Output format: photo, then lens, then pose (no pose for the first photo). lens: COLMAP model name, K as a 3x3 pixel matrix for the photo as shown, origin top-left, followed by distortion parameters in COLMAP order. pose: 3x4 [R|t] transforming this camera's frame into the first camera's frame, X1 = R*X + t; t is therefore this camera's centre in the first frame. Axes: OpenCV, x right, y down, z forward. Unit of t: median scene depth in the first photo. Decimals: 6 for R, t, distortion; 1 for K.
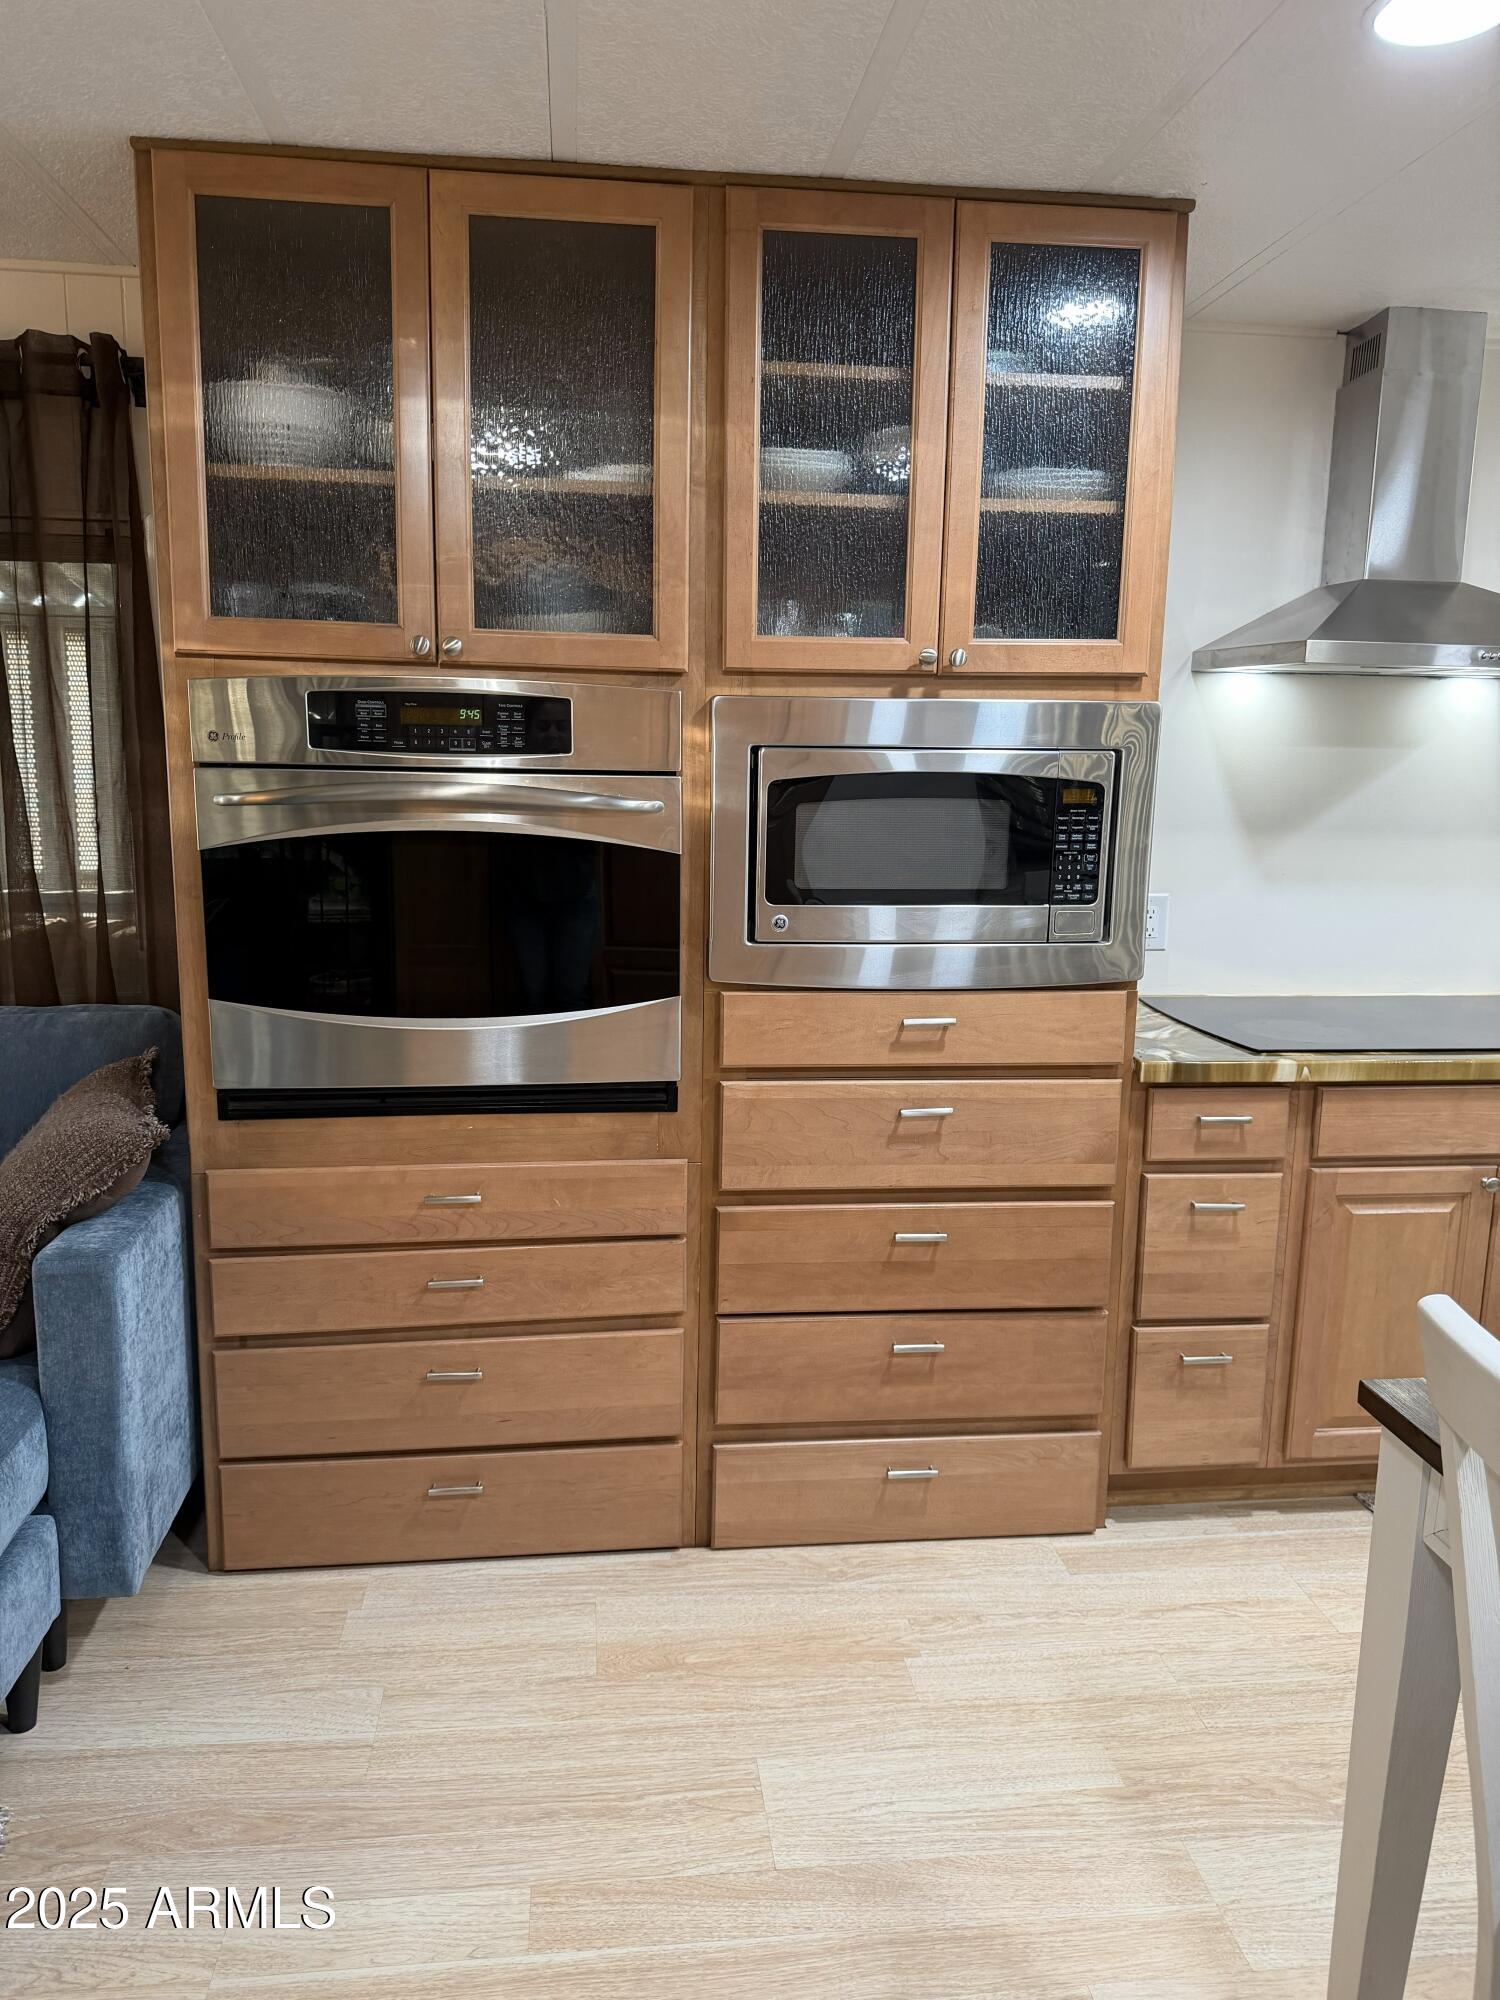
lens RADIAL K [[1455.2, 0, 750.1], [0, 1455.2, 985.4], [0, 0, 1]] dist [0.038436, -0.008265]
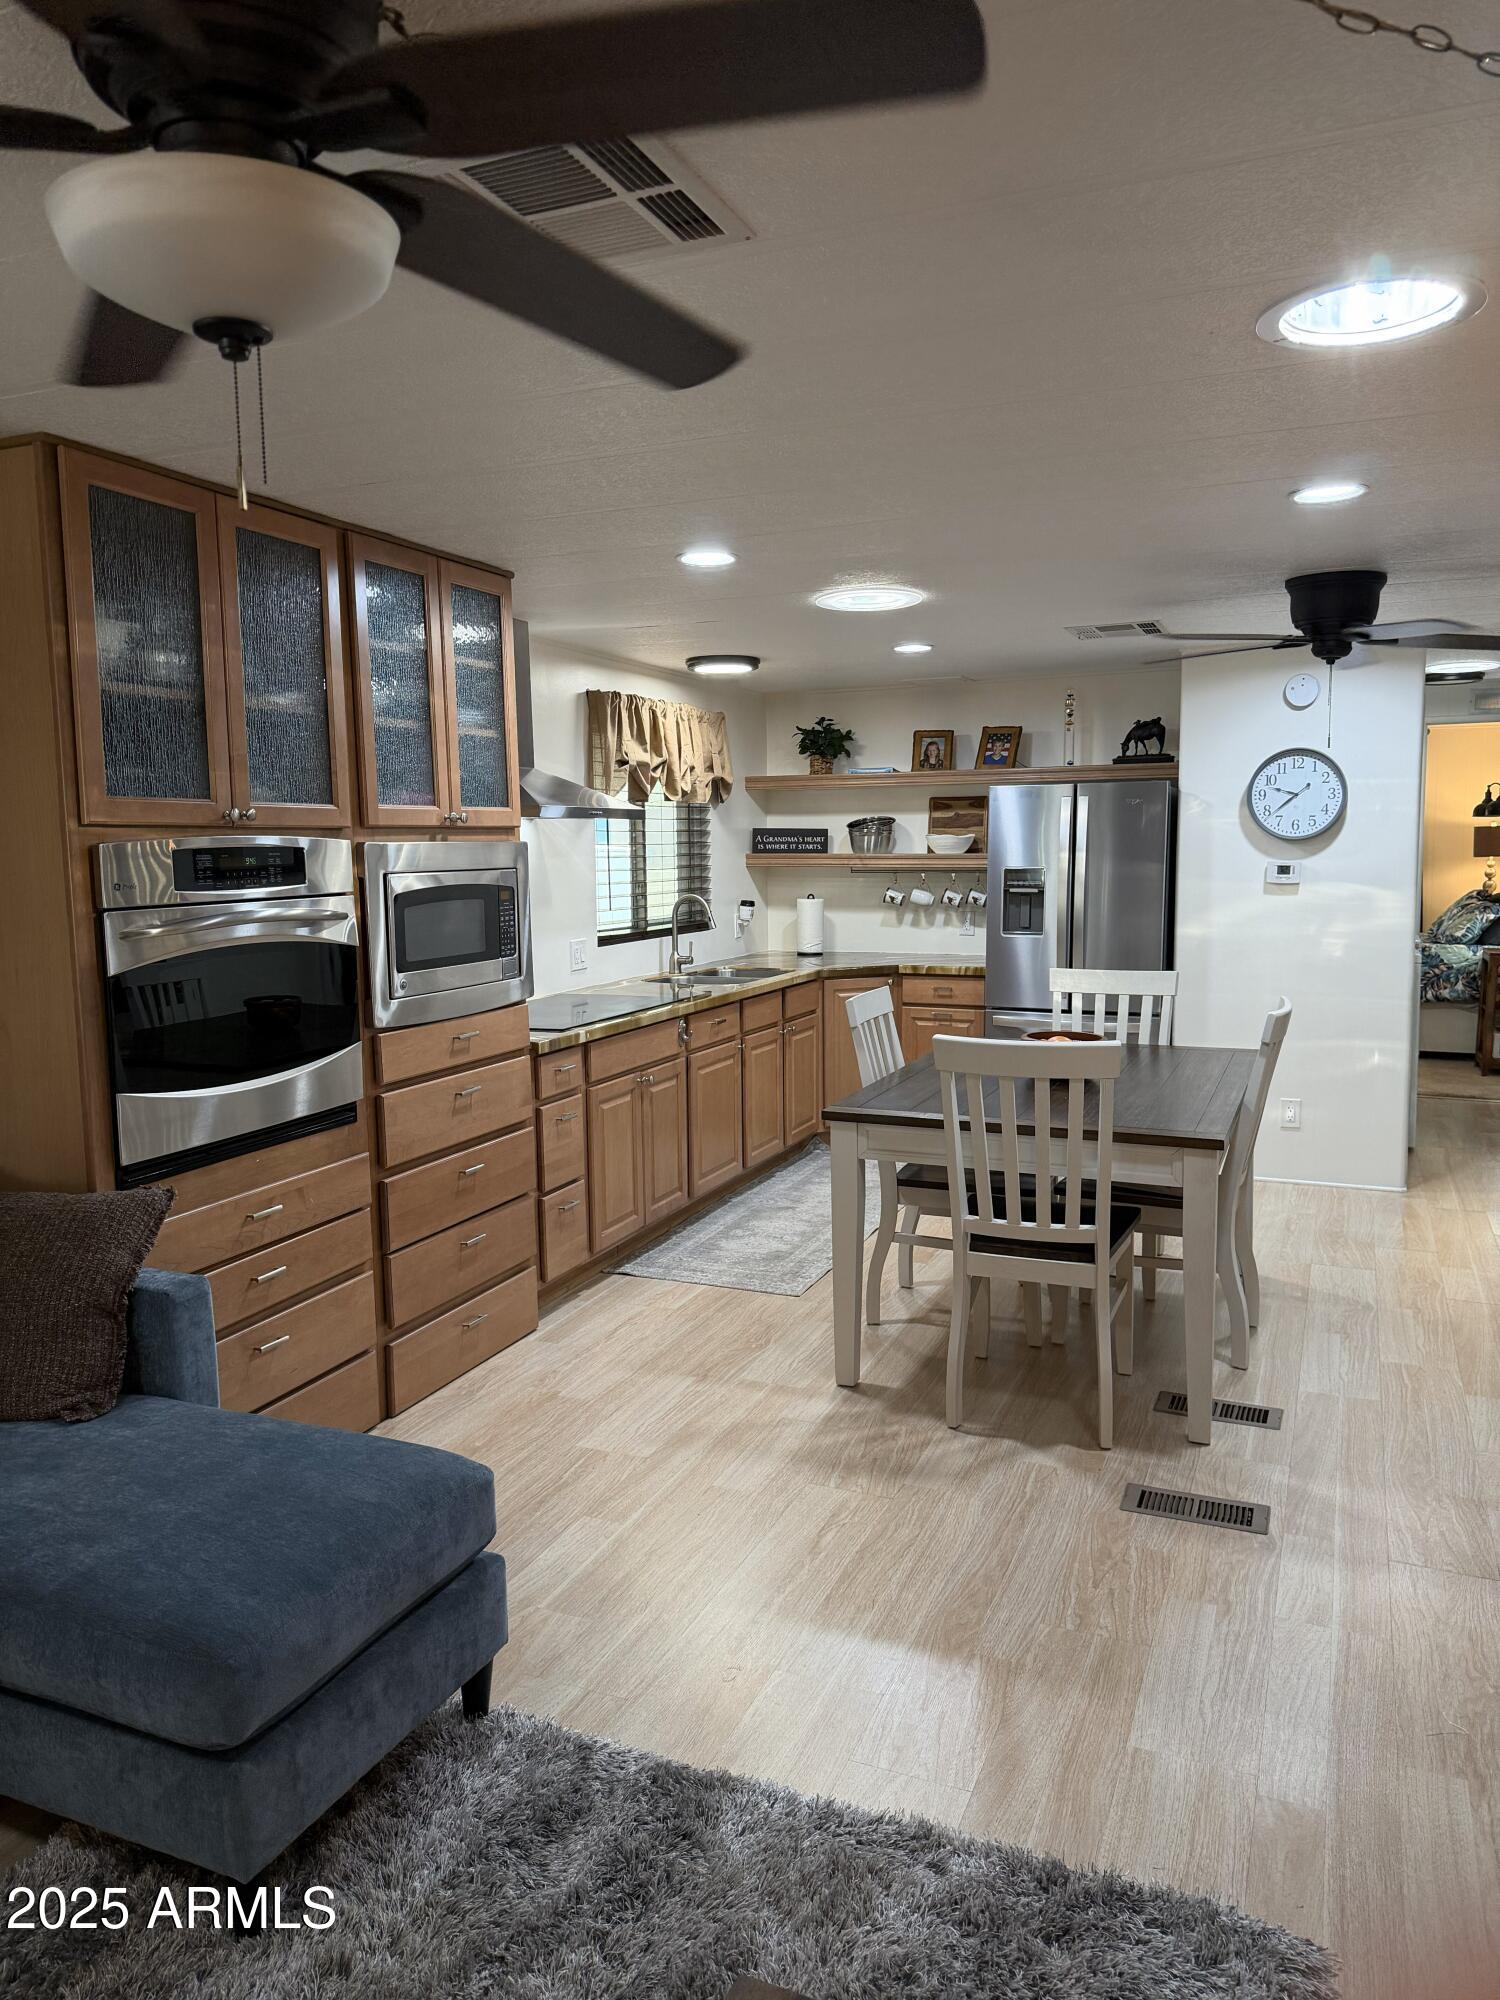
lens RADIAL K [[1455.2, 0, 747.8], [0, 1455.2, 1008.5], [0, 0, 1]] dist [0.038436, -0.008265]
pose [[0.480154, -0.128415, 0.867734, -1.142024], [0.173946, 0.983520, 0.049299, -0.030421], [-0.859764, 0.127268, 0.494579, -0.089168]]
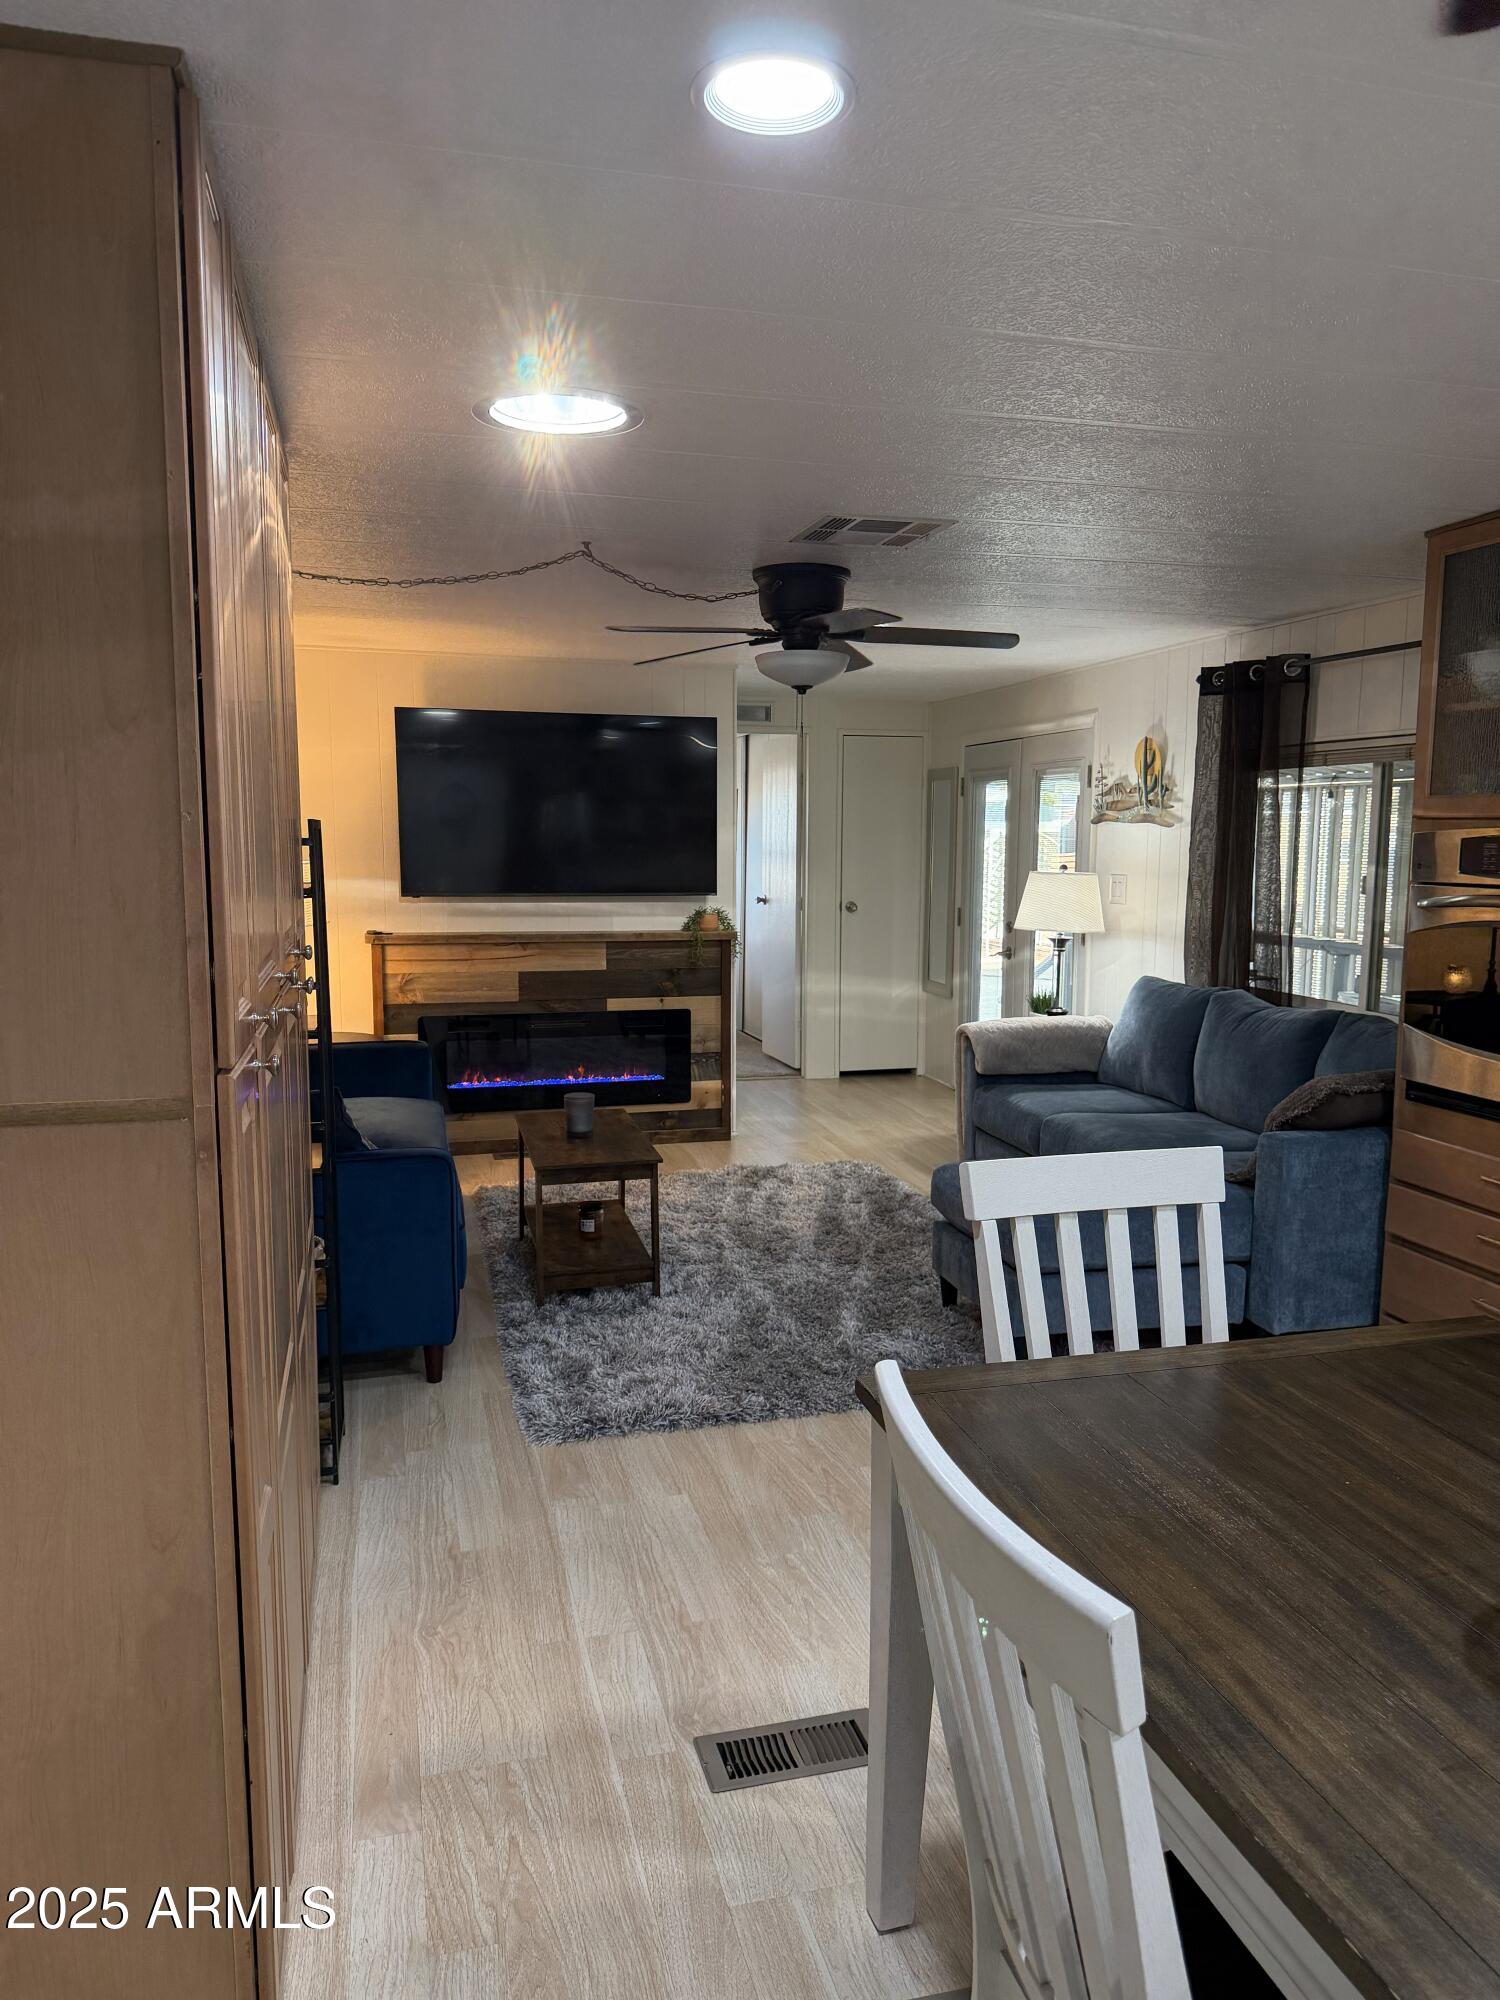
lens RADIAL K [[1455.2, 0, 752.1], [0, 1455.2, 1003.2], [0, 0, 1]] dist [0.038436, -0.008265]
pose [[0.144691, 0.102503, -0.984153, 1.106139], [-0.180475, 0.980669, 0.075607, -0.004447], [0.972879, 0.166675, 0.160393, 0.013024]]
